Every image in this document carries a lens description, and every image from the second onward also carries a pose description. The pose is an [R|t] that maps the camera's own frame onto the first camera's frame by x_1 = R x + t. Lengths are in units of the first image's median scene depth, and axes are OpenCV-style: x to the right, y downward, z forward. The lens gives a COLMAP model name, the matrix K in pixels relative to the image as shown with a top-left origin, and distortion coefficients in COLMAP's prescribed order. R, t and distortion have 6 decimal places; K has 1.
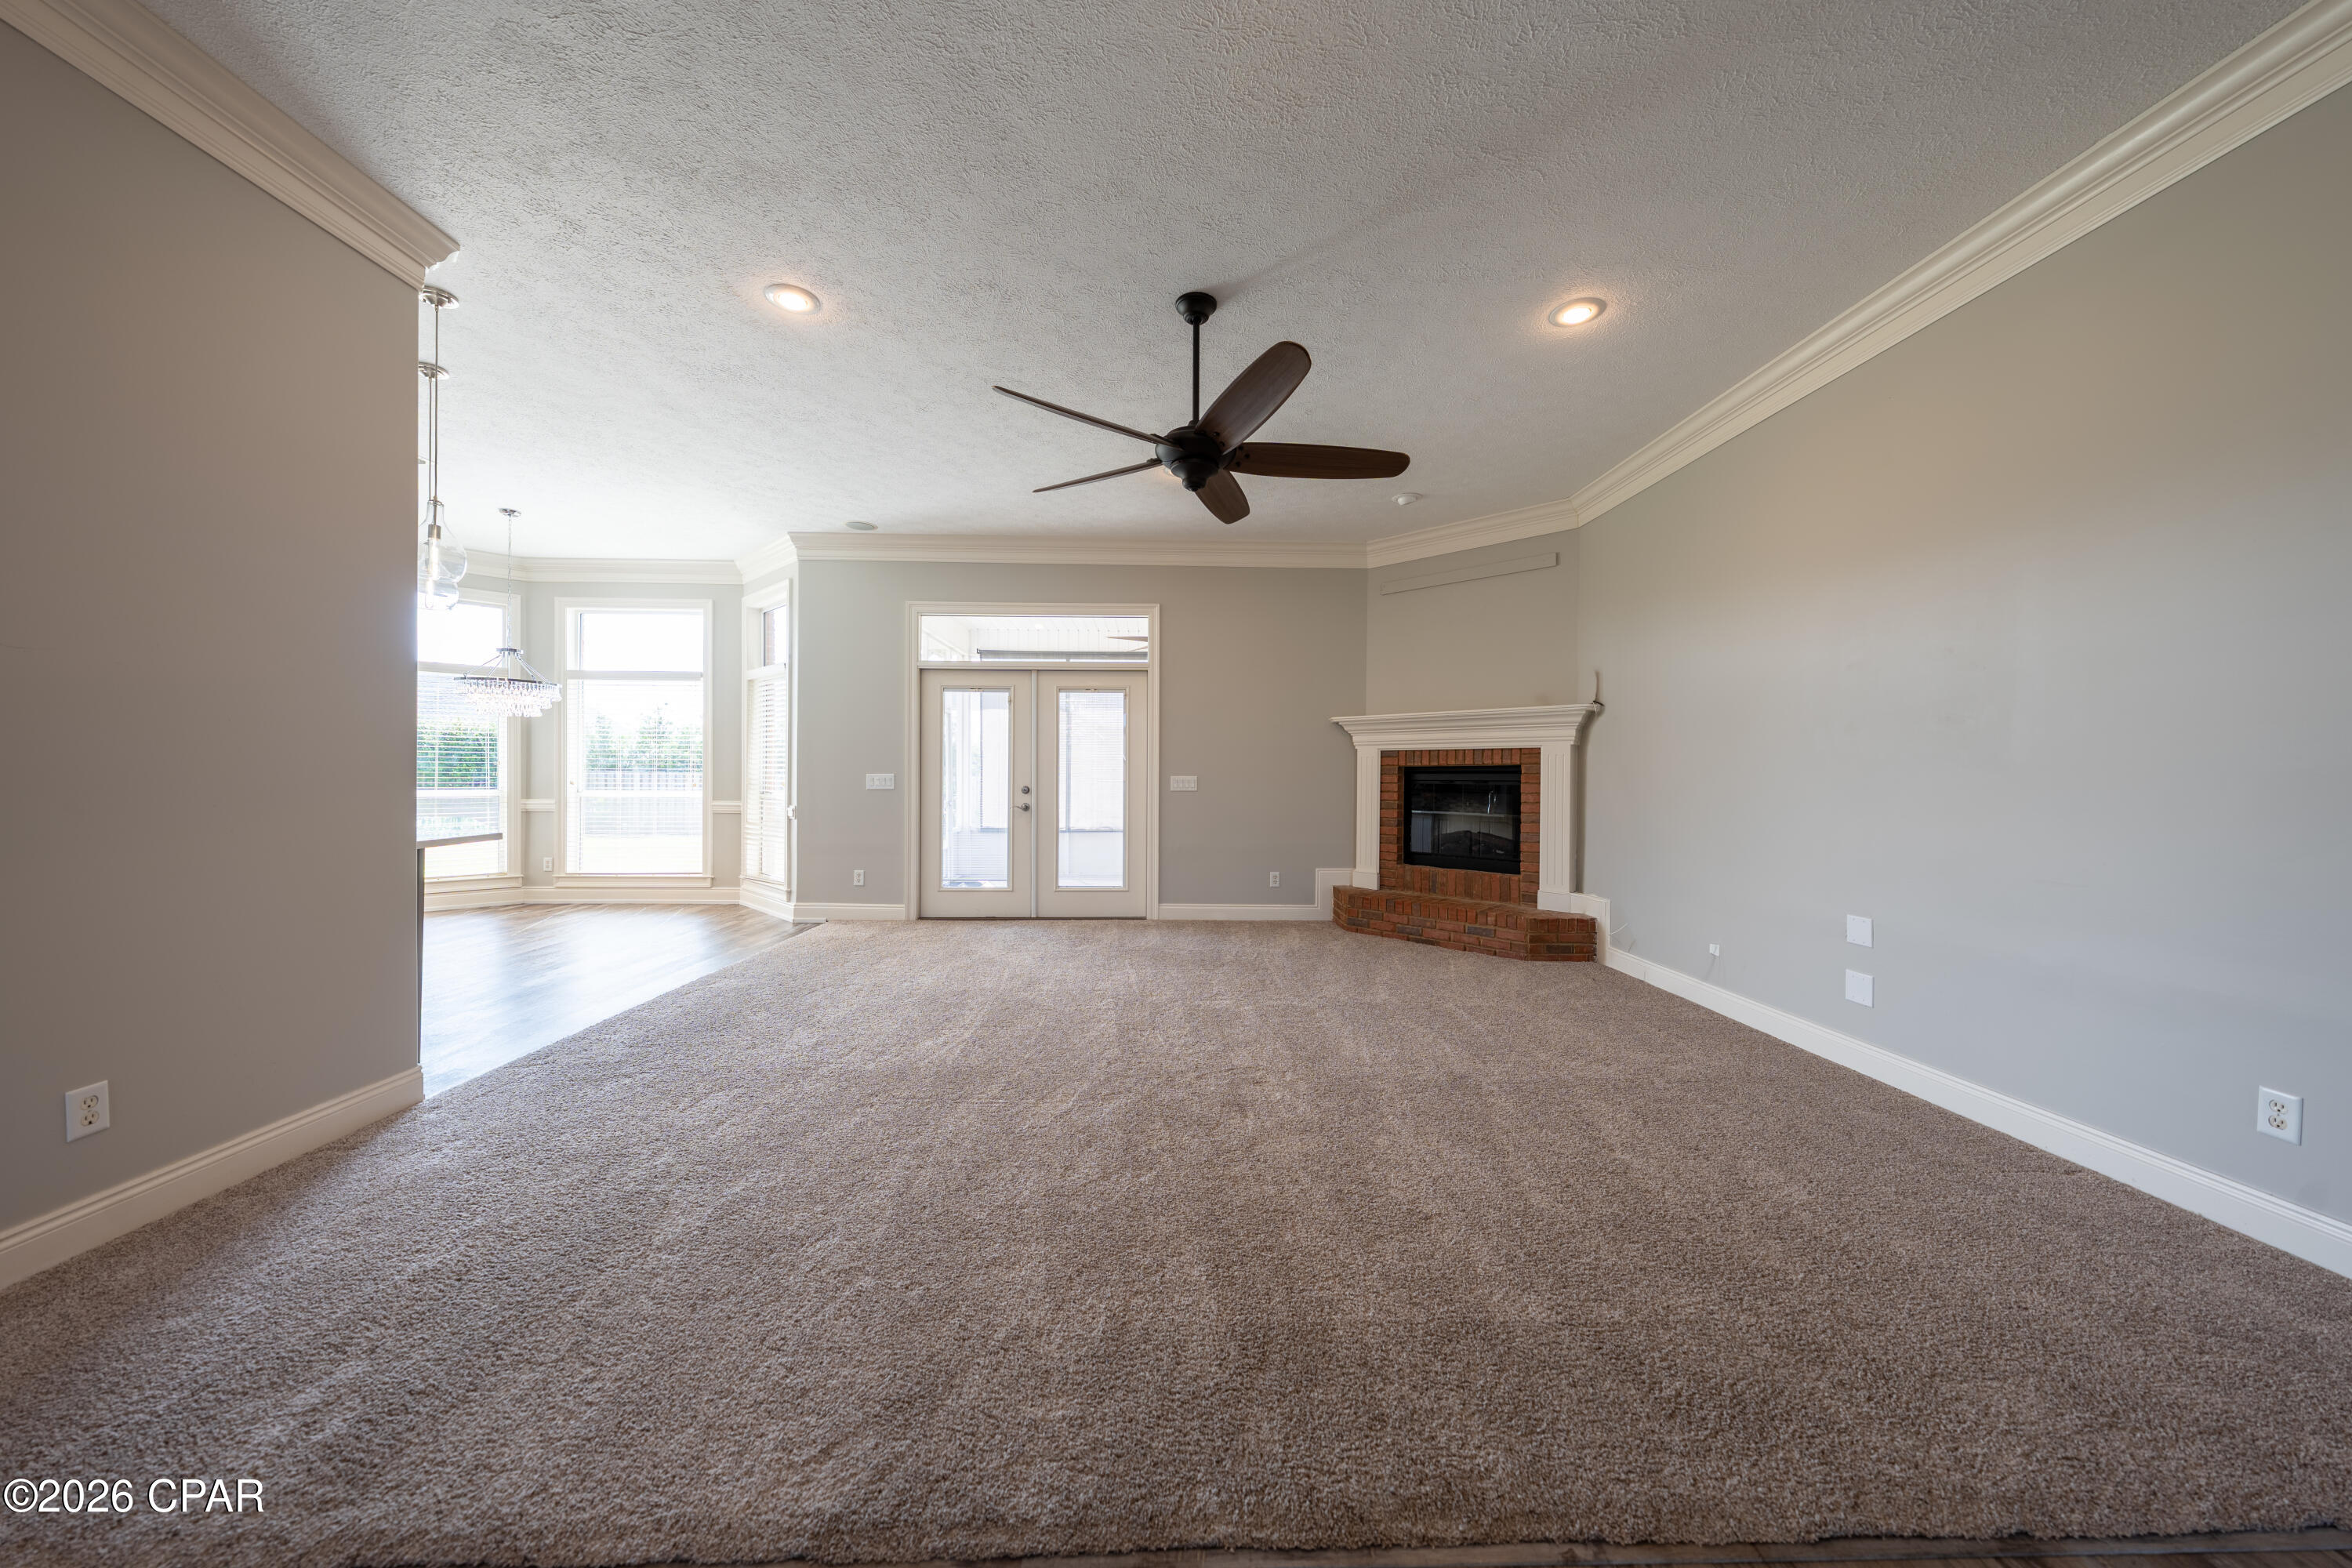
lens RADIAL K [[838.3, 0, 1194.8], [0, 838.3, 779.8], [0, 0, 1]] dist [-0.001560, -0.000292]
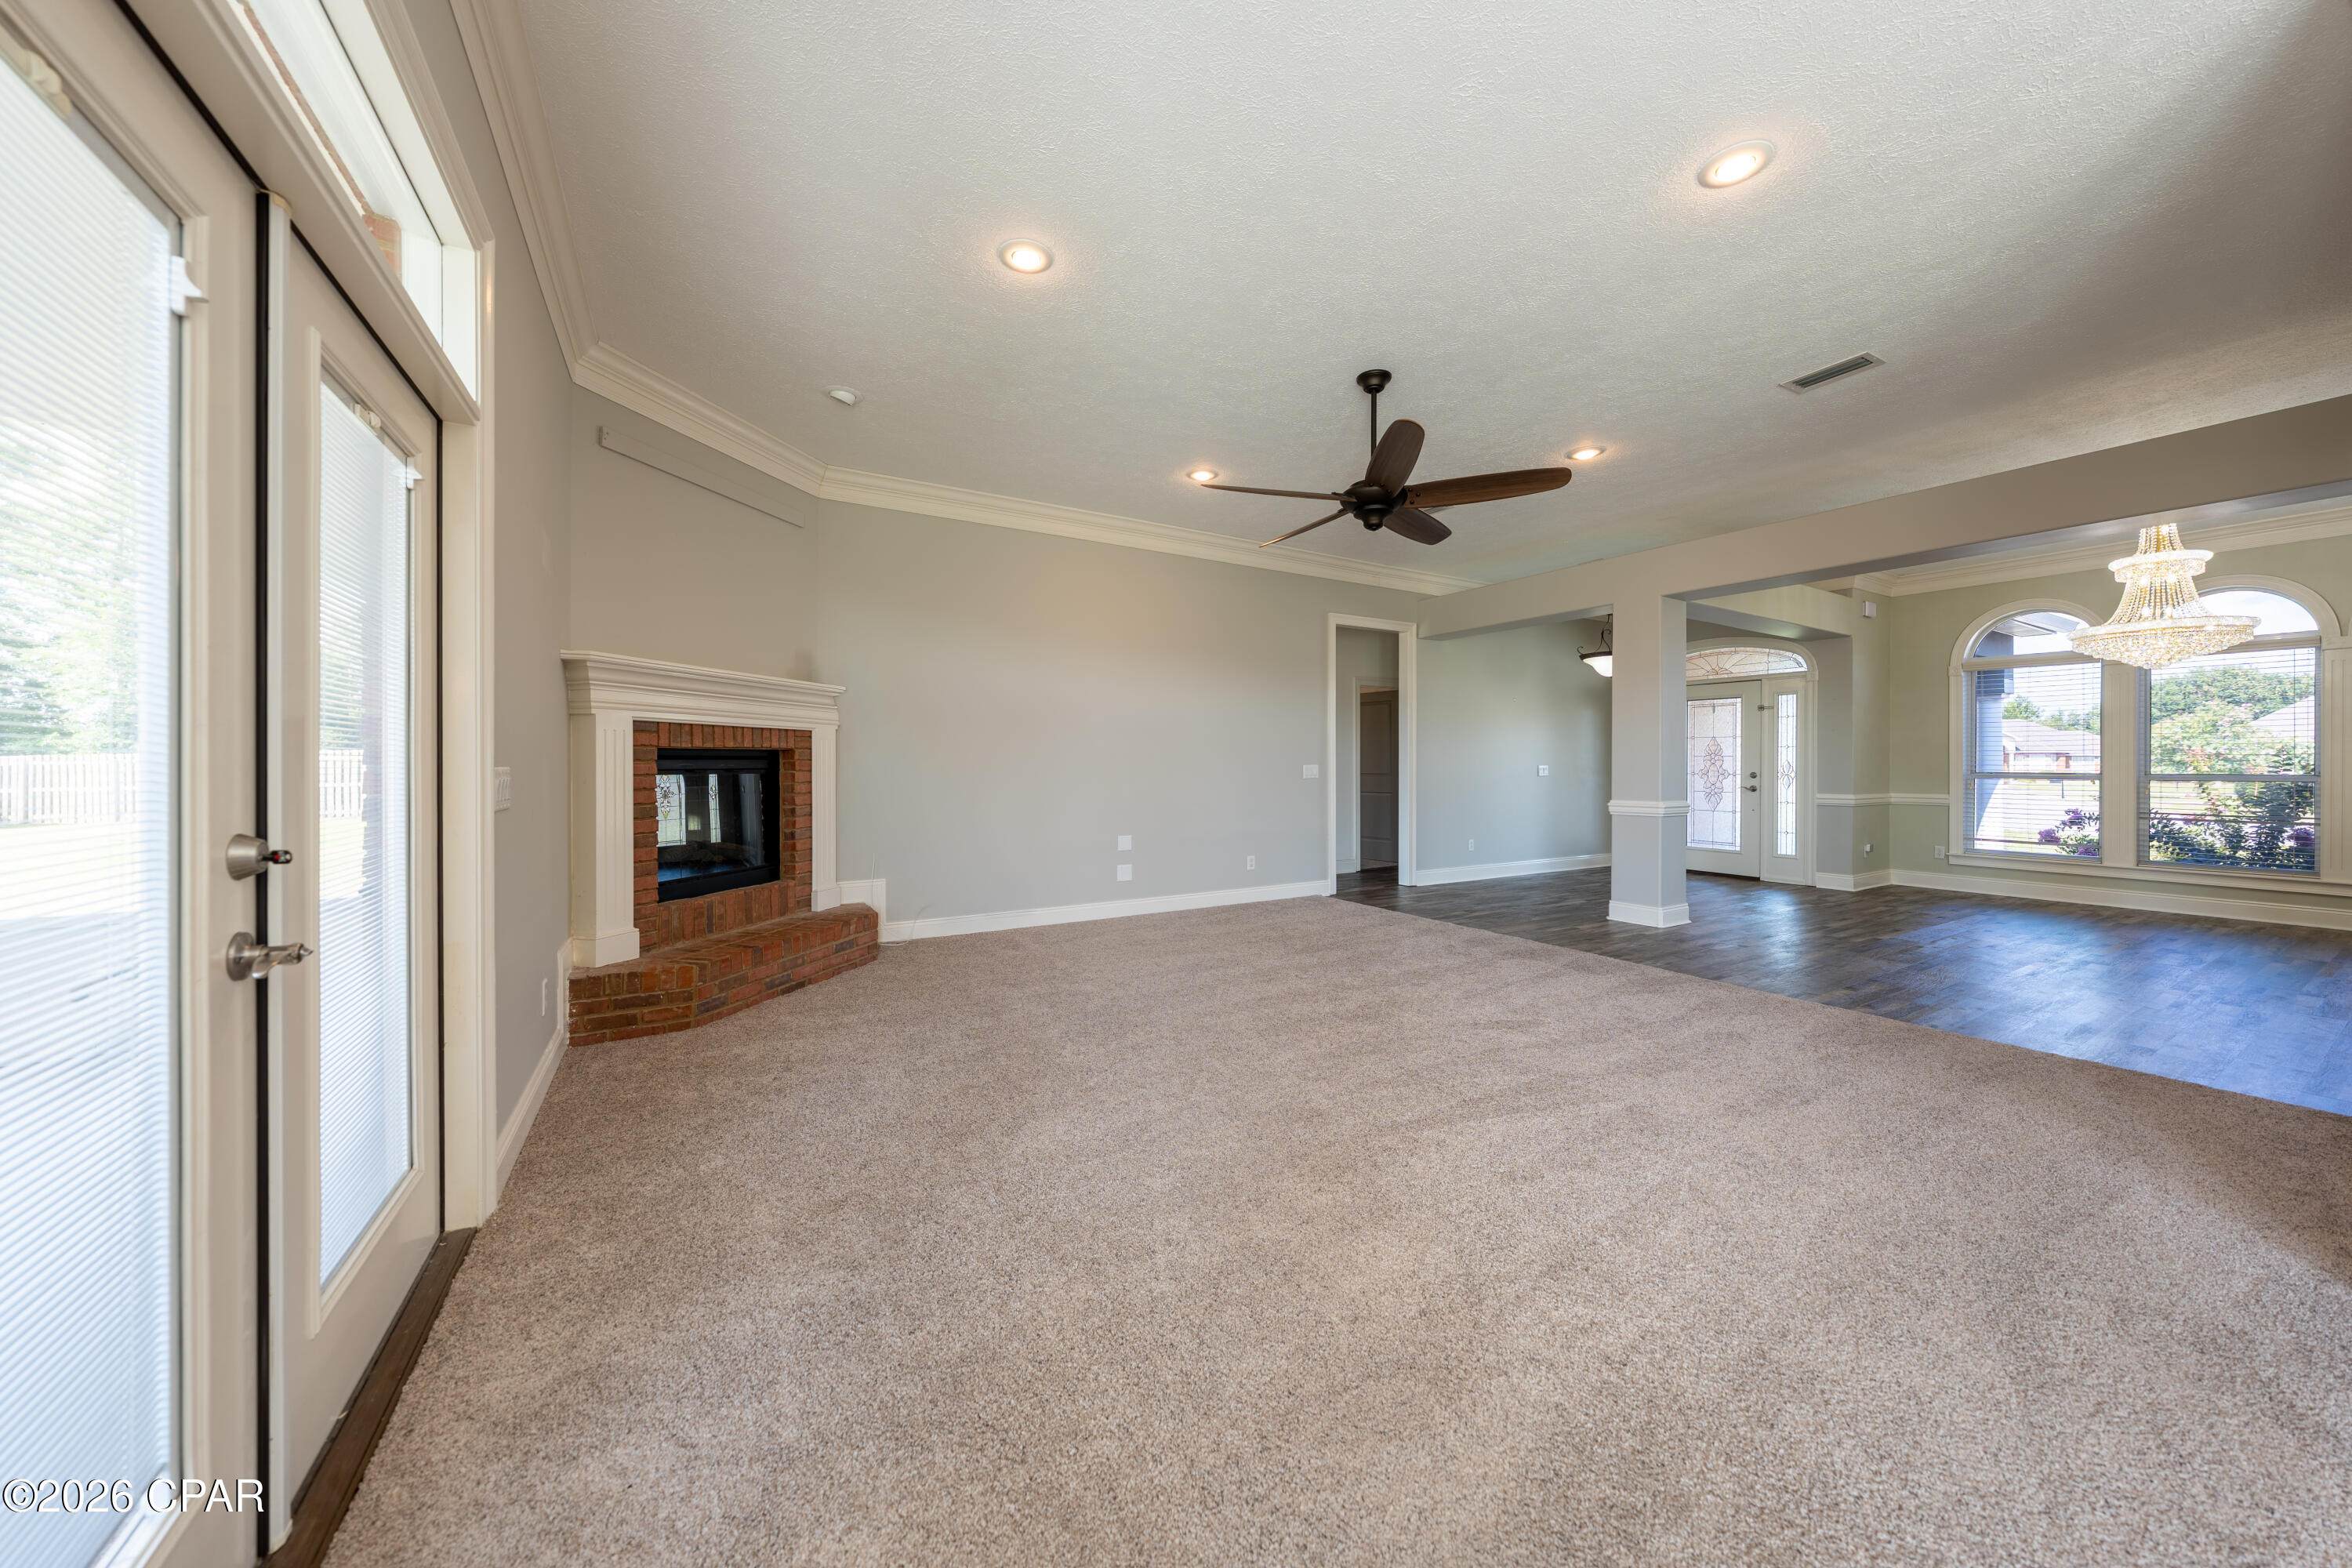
lens RADIAL K [[802.1, 0, 1176.0], [0, 802.1, 768.2], [0, 0, 1]] dist [-0.001595, 0.000254]
pose [[-0.490266, -0.009443, 0.871522, -0.478736], [0.001732, 0.999929, 0.011808, -0.007325], [-0.871571, 0.007299, -0.490215, 0.993711]]
